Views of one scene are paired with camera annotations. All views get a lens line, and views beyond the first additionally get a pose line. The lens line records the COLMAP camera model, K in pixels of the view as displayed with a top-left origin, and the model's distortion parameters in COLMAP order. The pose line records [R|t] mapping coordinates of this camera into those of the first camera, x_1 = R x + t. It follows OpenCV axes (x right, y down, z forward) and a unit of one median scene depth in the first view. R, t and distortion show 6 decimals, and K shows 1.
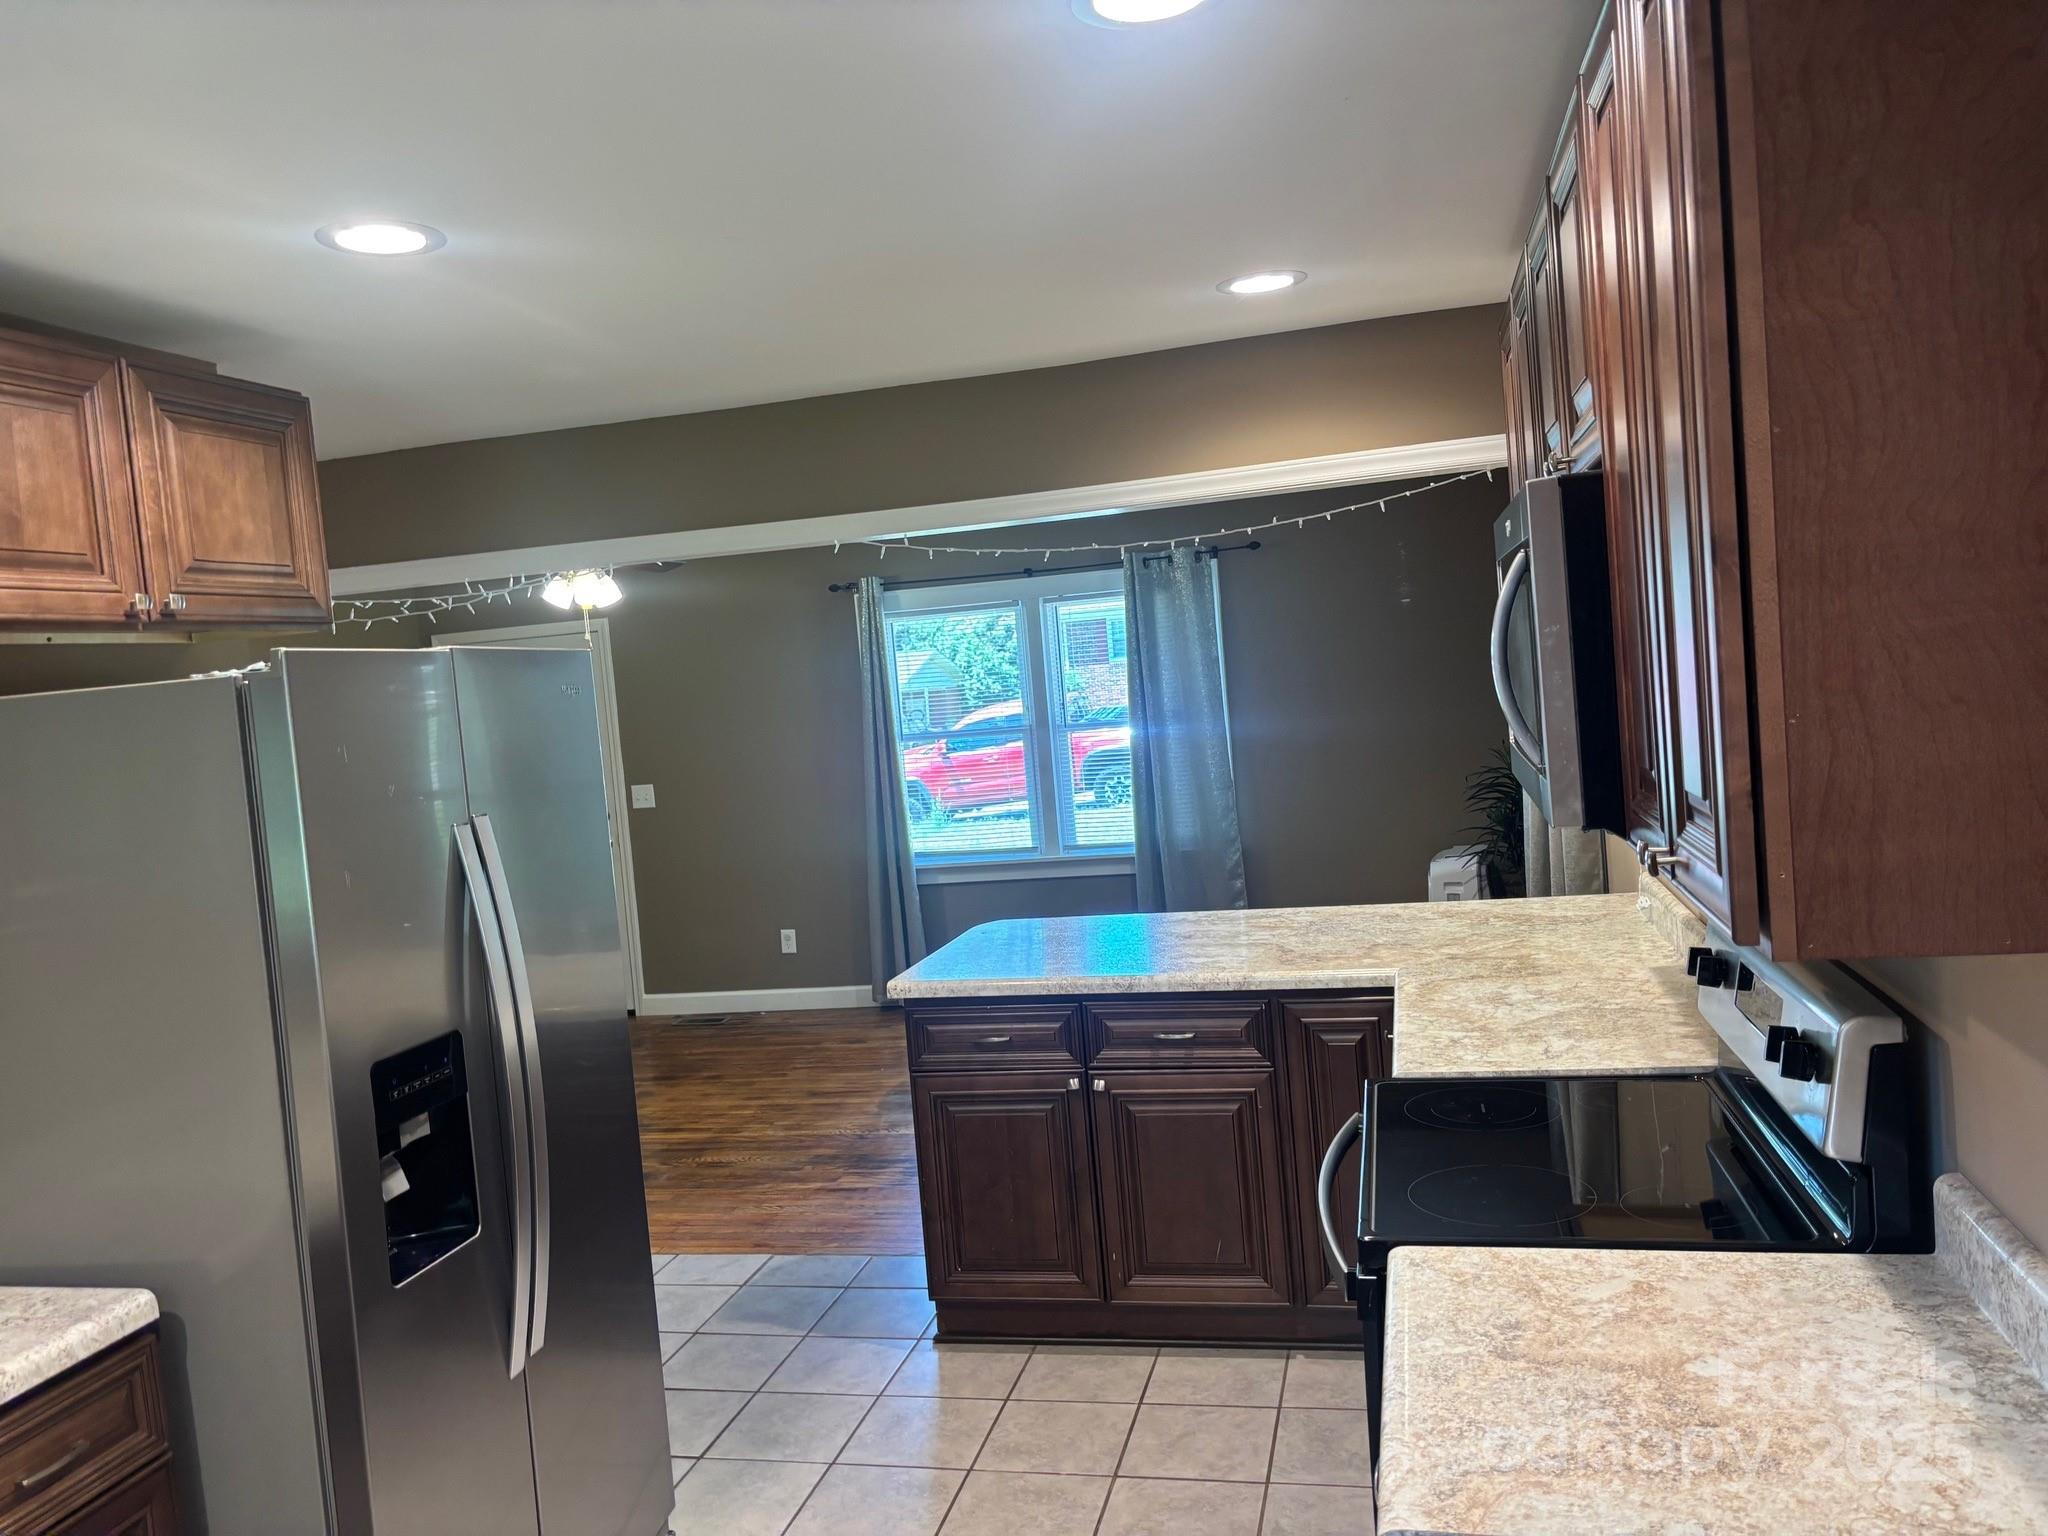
lens RADIAL K [[1564.6, 0, 1016.6], [0, 1564.6, 766.2], [0, 0, 1]] dist [0.058127, -0.076120]
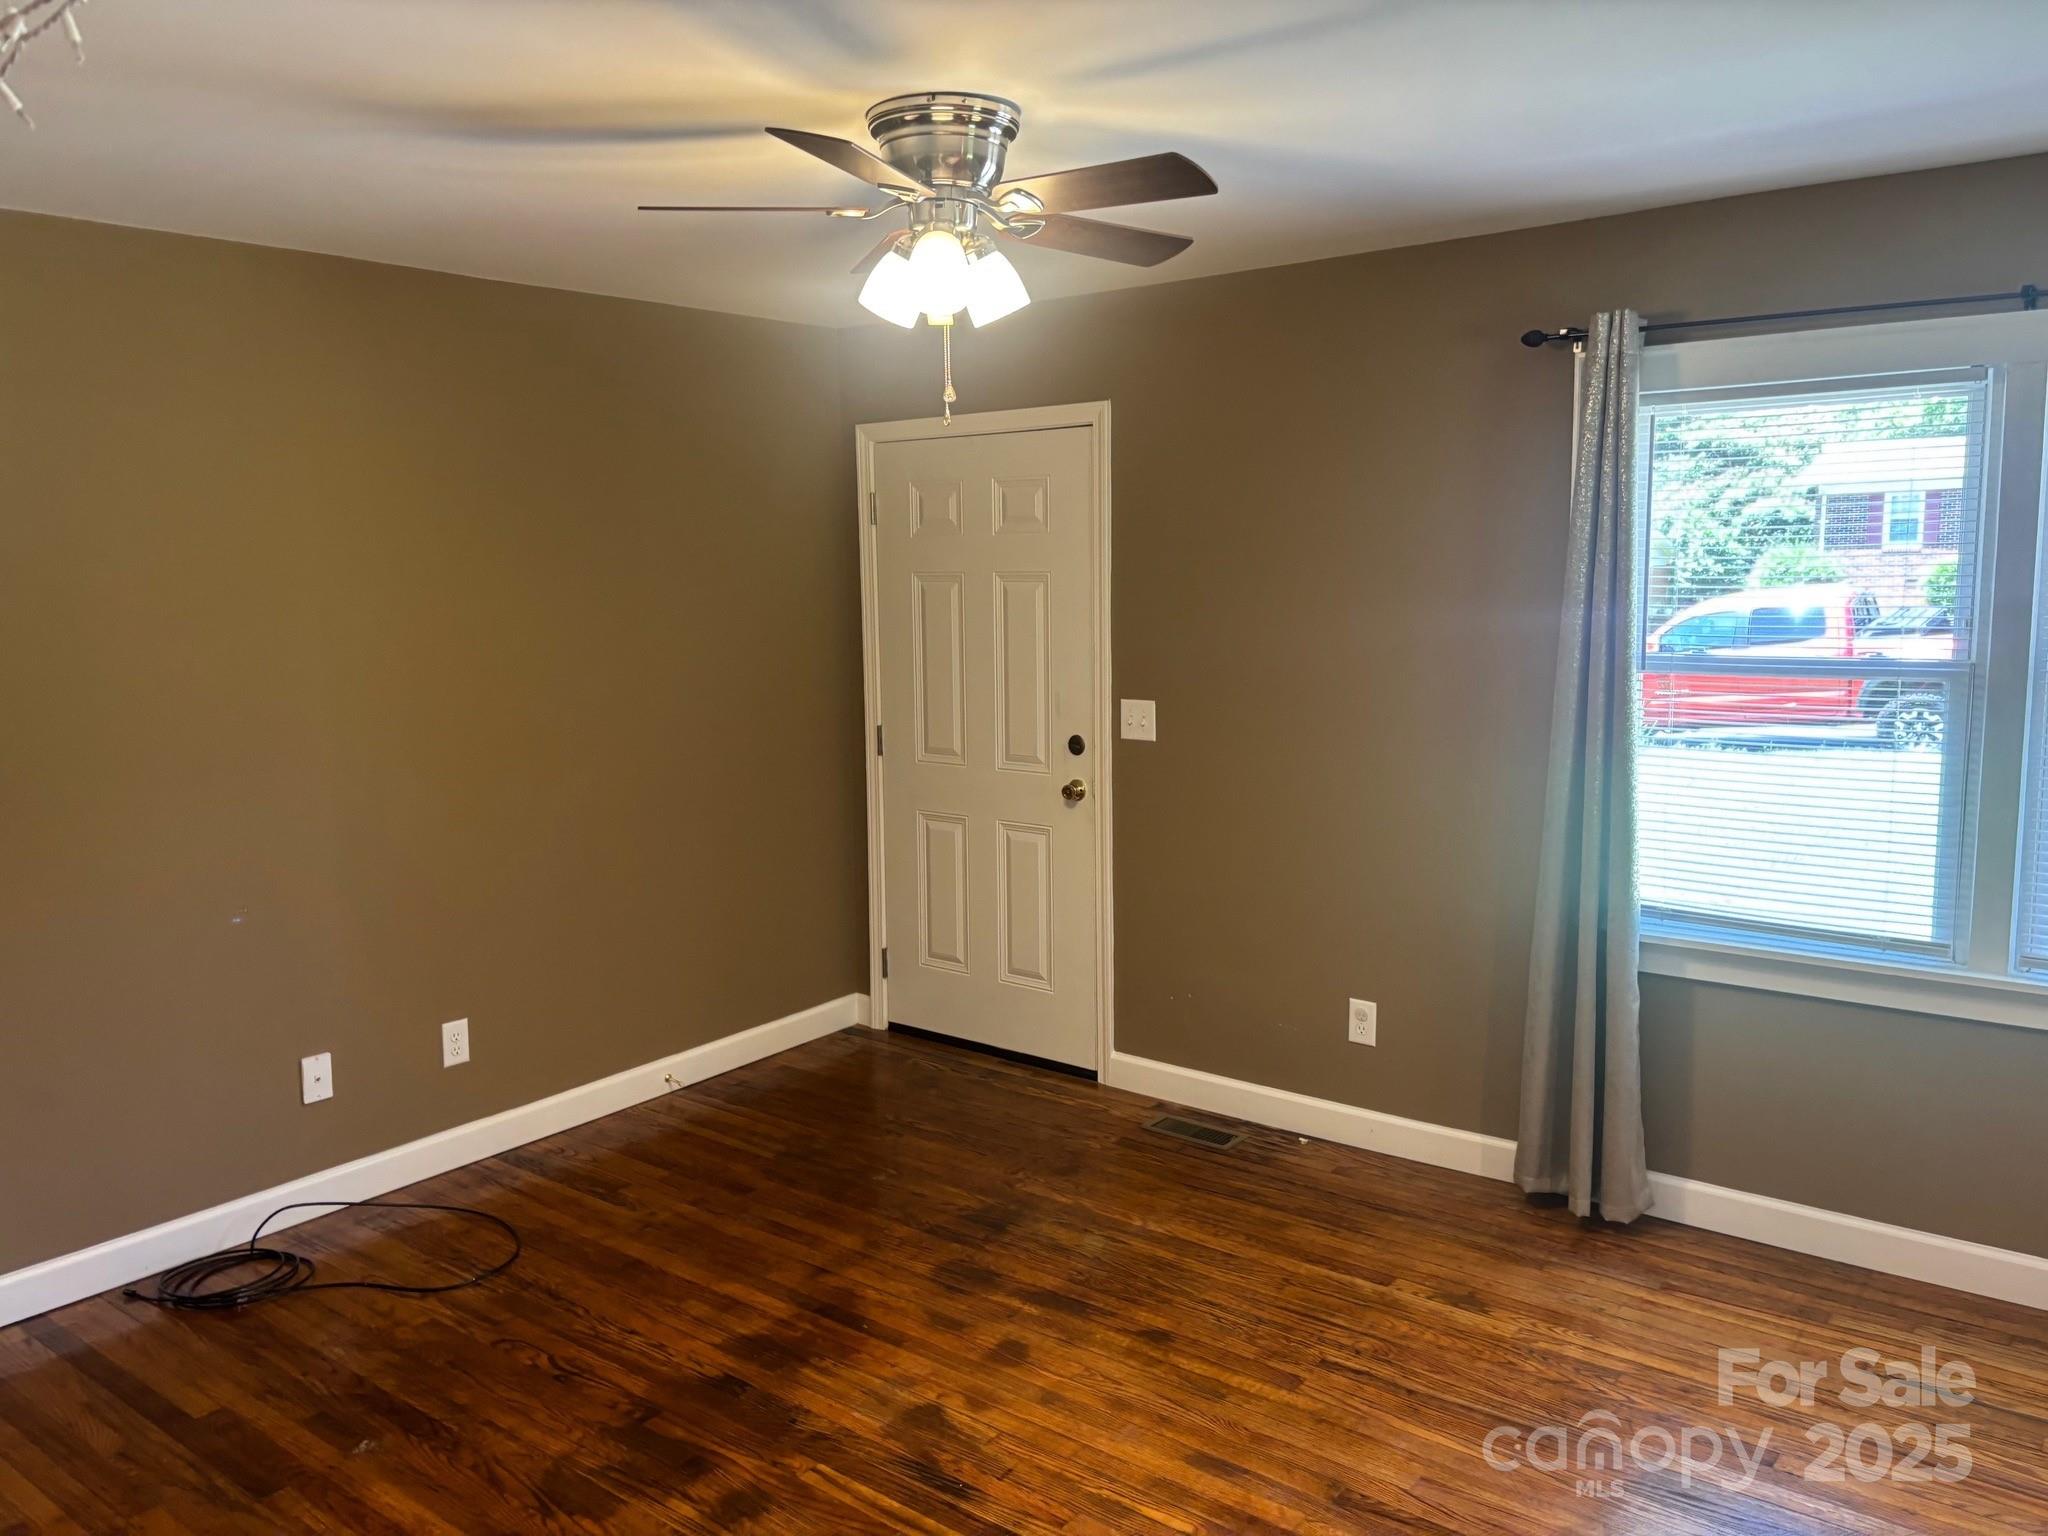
lens RADIAL K [[1564.6, 0, 1016.6], [0, 1564.6, 766.2], [0, 0, 1]] dist [0.058127, -0.076120]
pose [[0.910515, 0.121043, -0.395361, -0.054534], [-0.085820, 0.990692, 0.105665, -0.021983], [0.404471, -0.062279, 0.912428, 0.493766]]
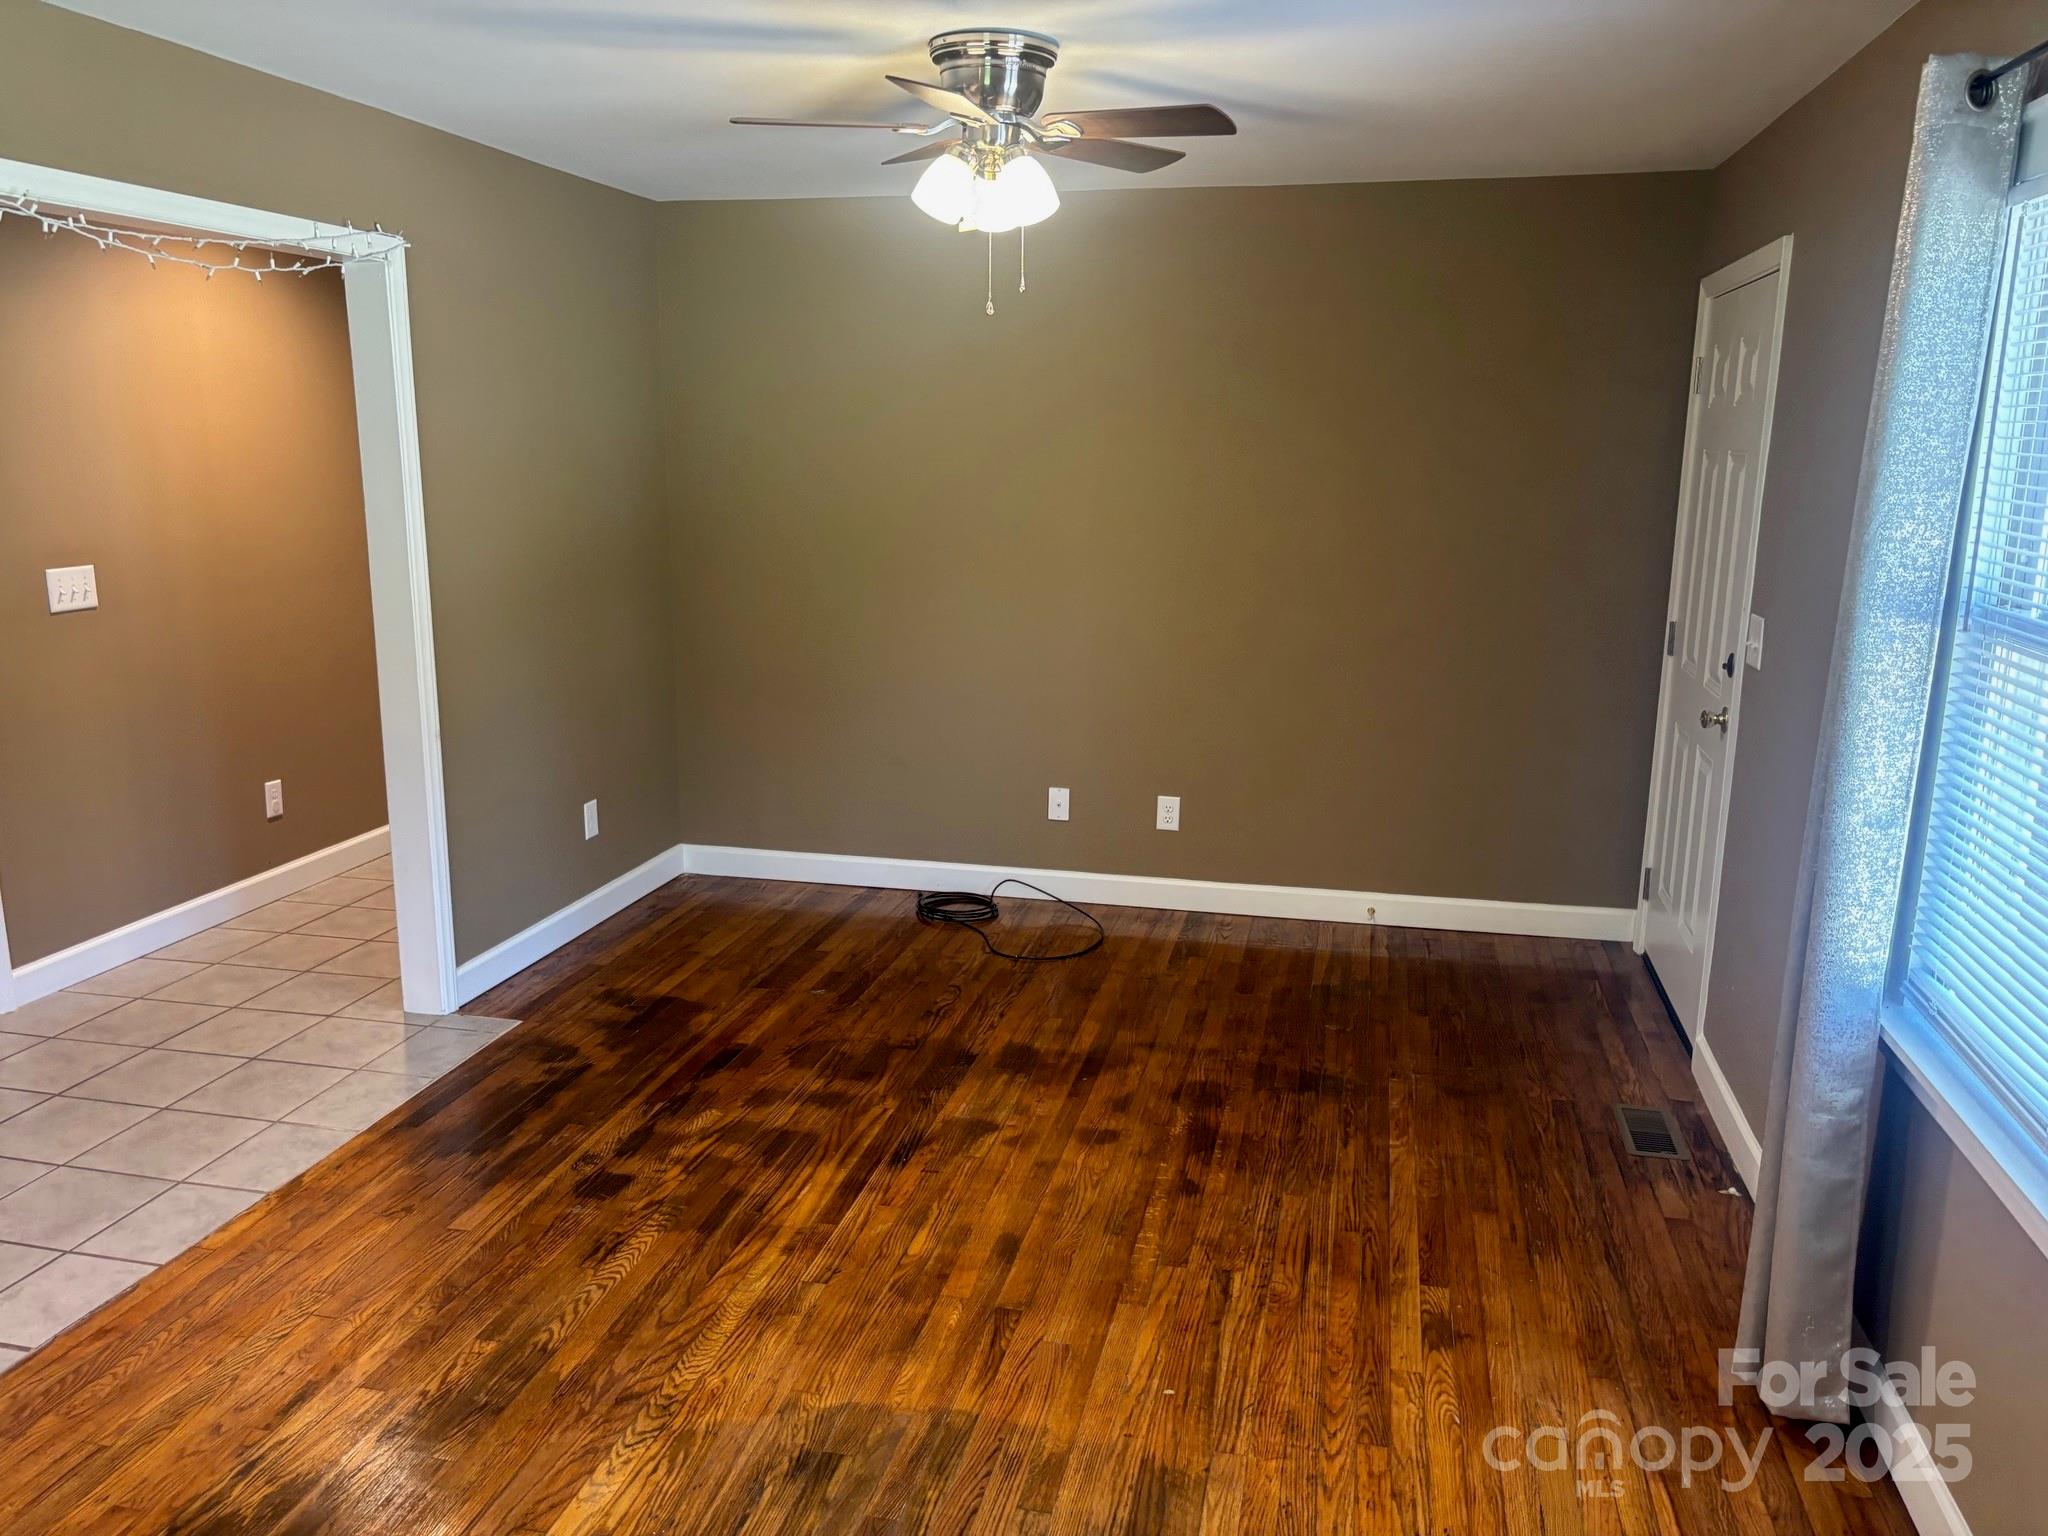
lens RADIAL K [[1564.6, 0, 1016.6], [0, 1564.6, 766.2], [0, 0, 1]] dist [0.058127, -0.076120]
pose [[0.019832, 0.284478, -0.958477, 0.222576], [-0.082331, 0.955875, 0.282002, -0.060398], [0.996408, 0.073320, 0.042378, 0.821383]]
